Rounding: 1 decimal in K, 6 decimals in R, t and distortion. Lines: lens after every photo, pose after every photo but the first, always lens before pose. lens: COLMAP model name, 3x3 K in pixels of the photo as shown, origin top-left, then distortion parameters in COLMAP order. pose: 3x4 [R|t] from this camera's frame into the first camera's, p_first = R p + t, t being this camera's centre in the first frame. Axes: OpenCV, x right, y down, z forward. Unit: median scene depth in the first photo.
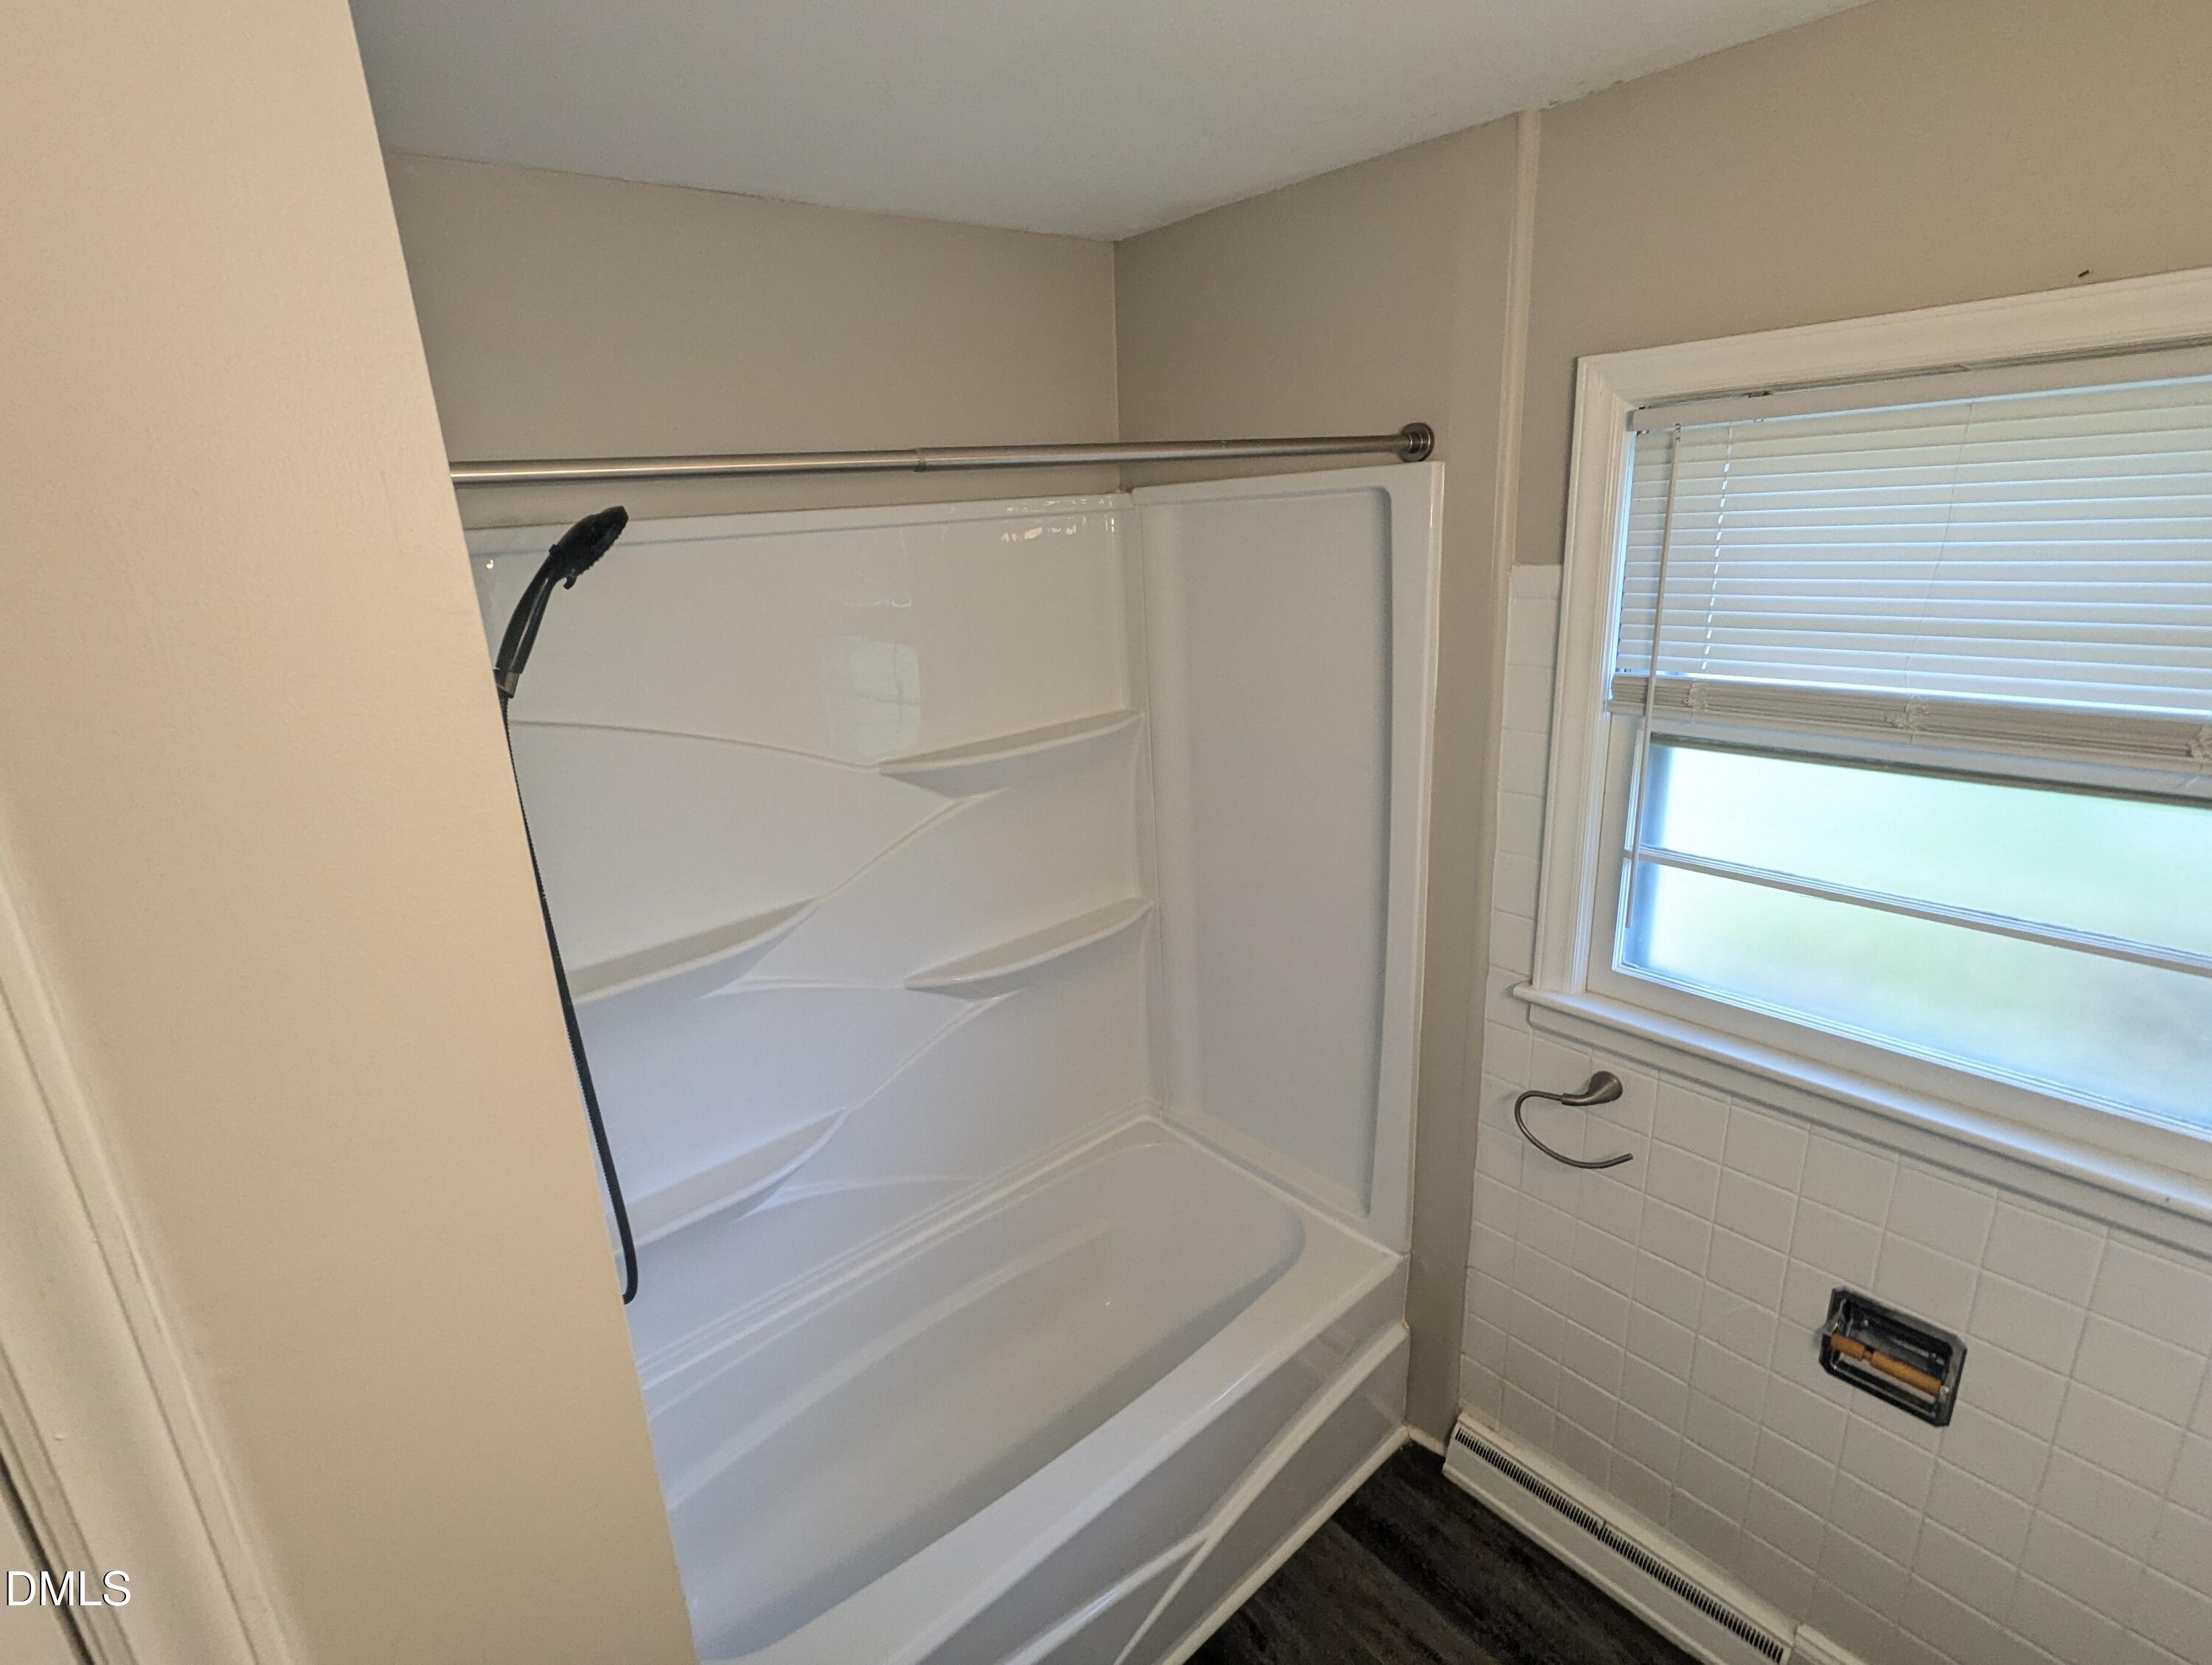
lens RADIAL K [[1043.4, 0, 1108.5], [0, 1043.4, 835.3], [0, 0, 1]] dist [0.000418, 0.001098]
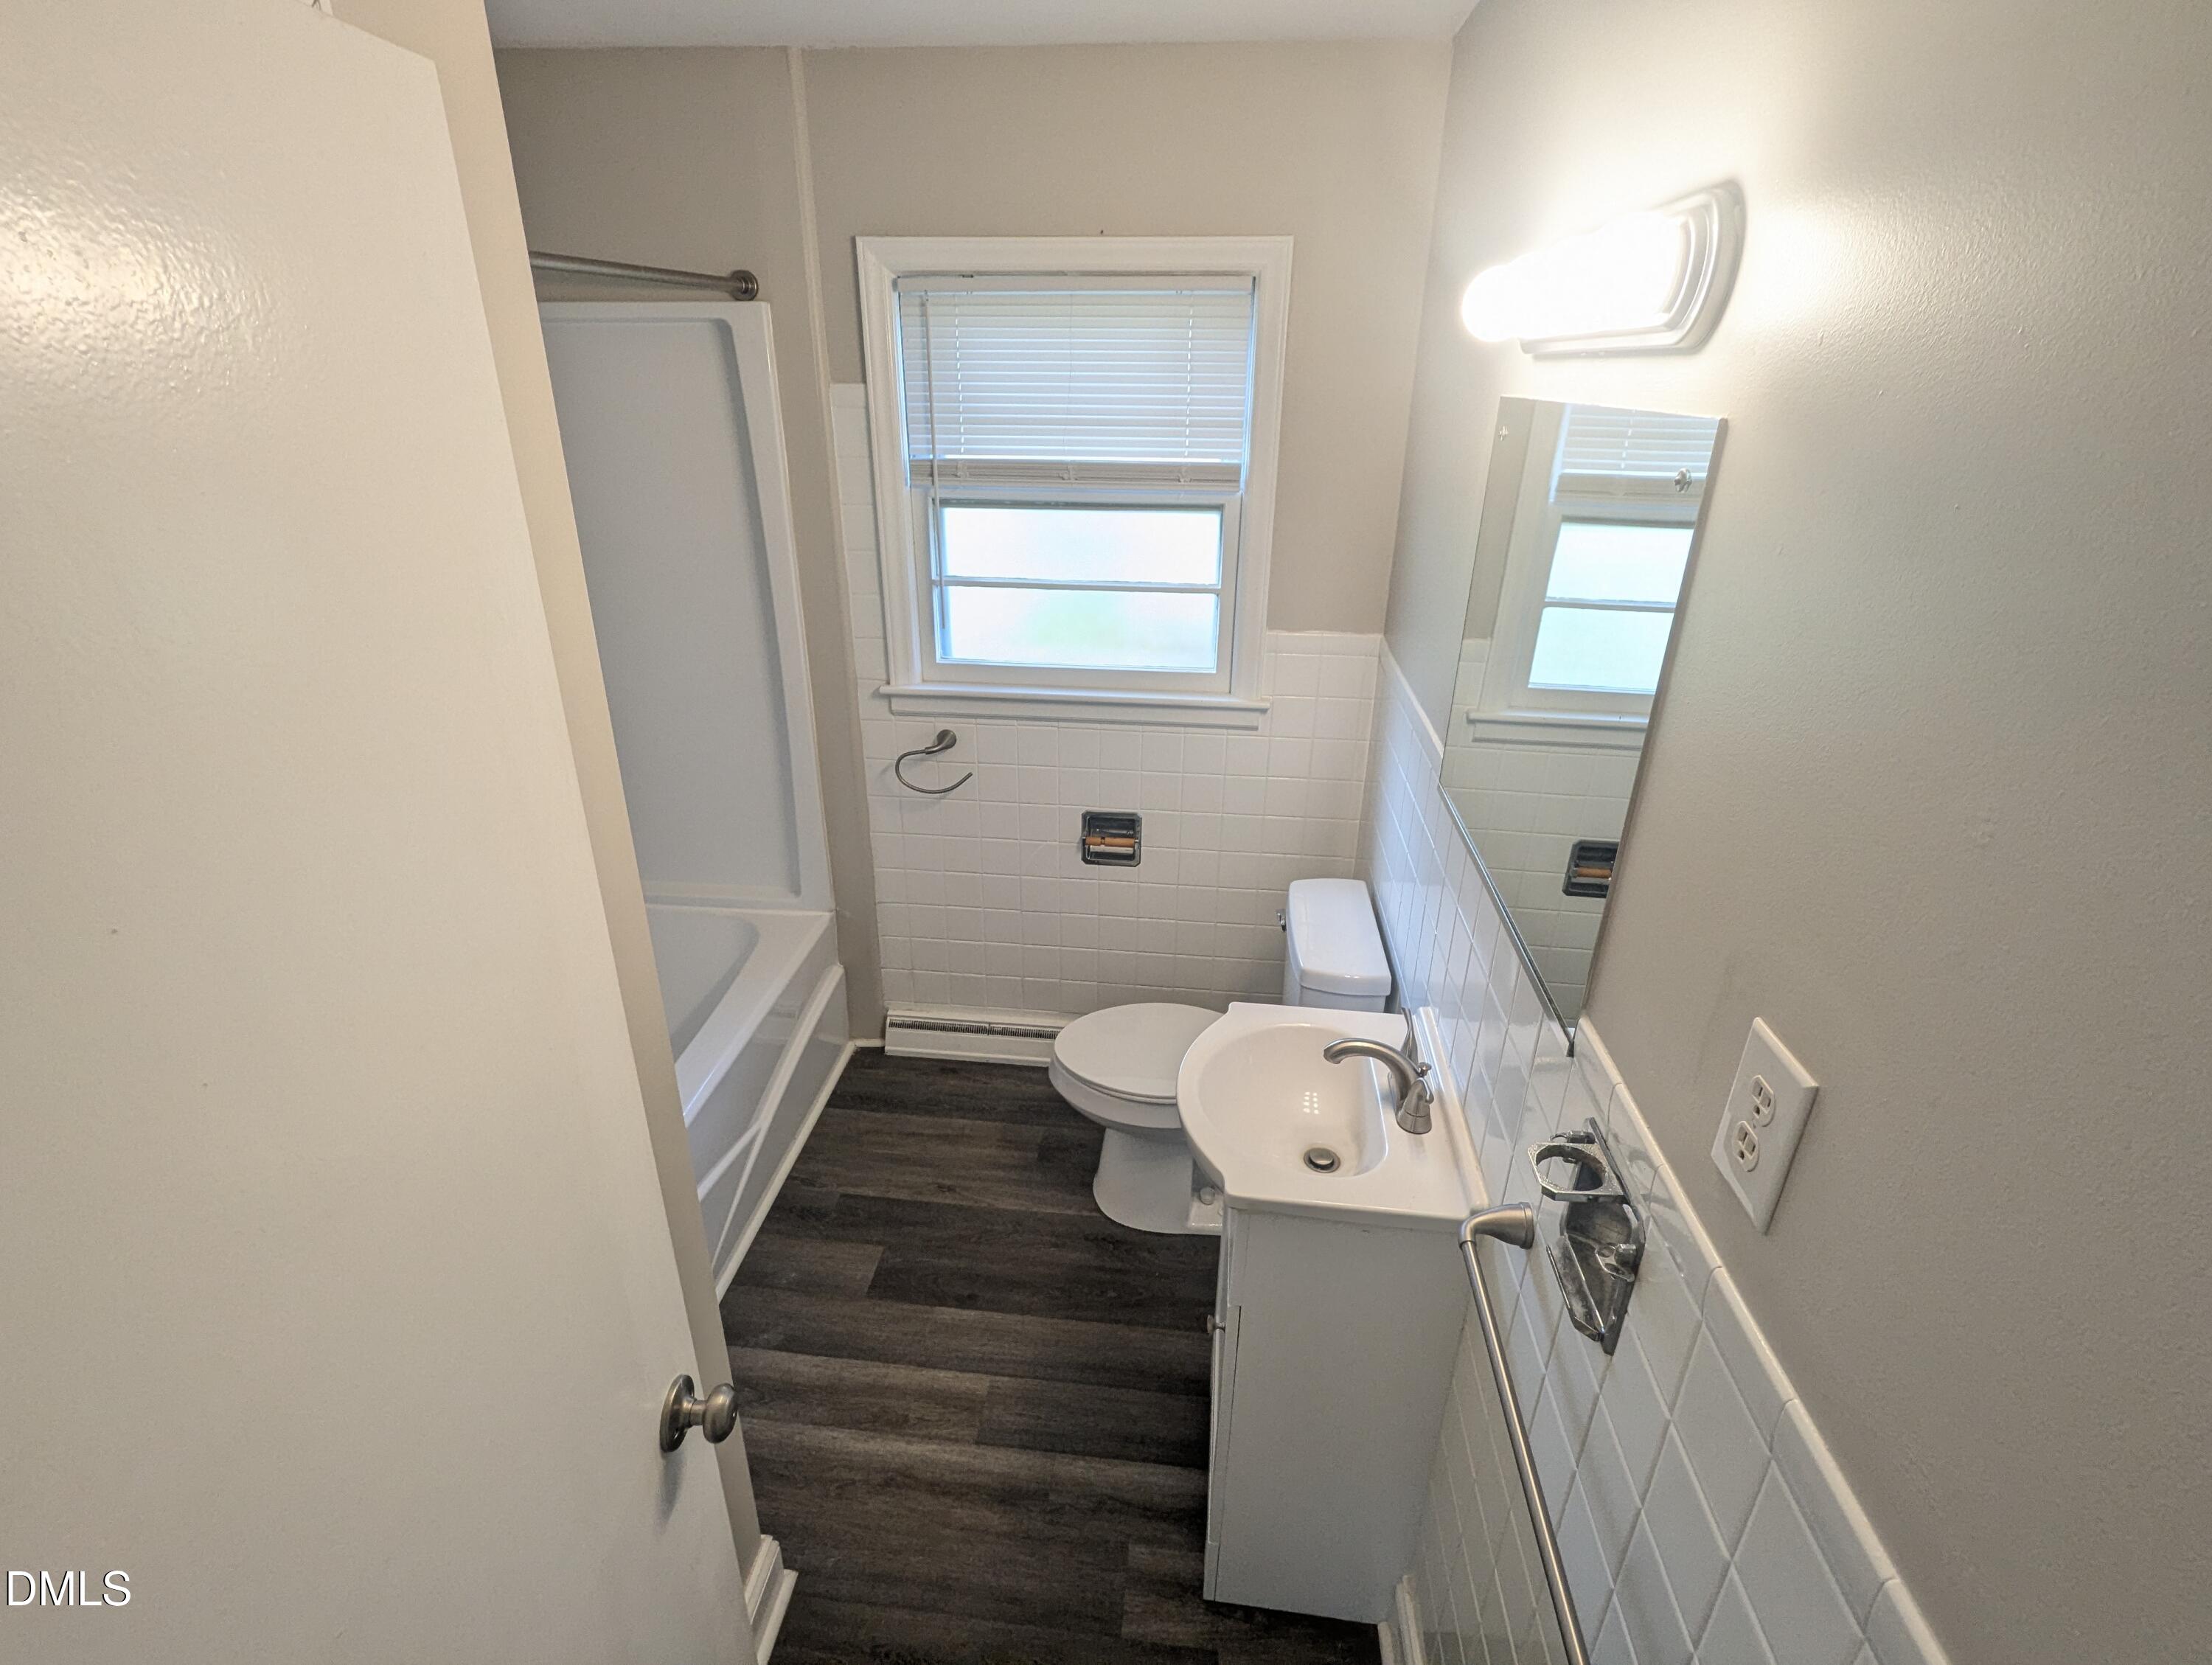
lens RADIAL K [[1043.4, 0, 1100.9], [0, 1043.4, 828.4], [0, 0, 1]] dist [0.000418, 0.001098]
pose [[0.730924, -0.233647, 0.641217, -0.389121], [0.158514, 0.971996, 0.173486, 0.140316], [-0.663795, -0.025163, 0.747491, -0.321152]]
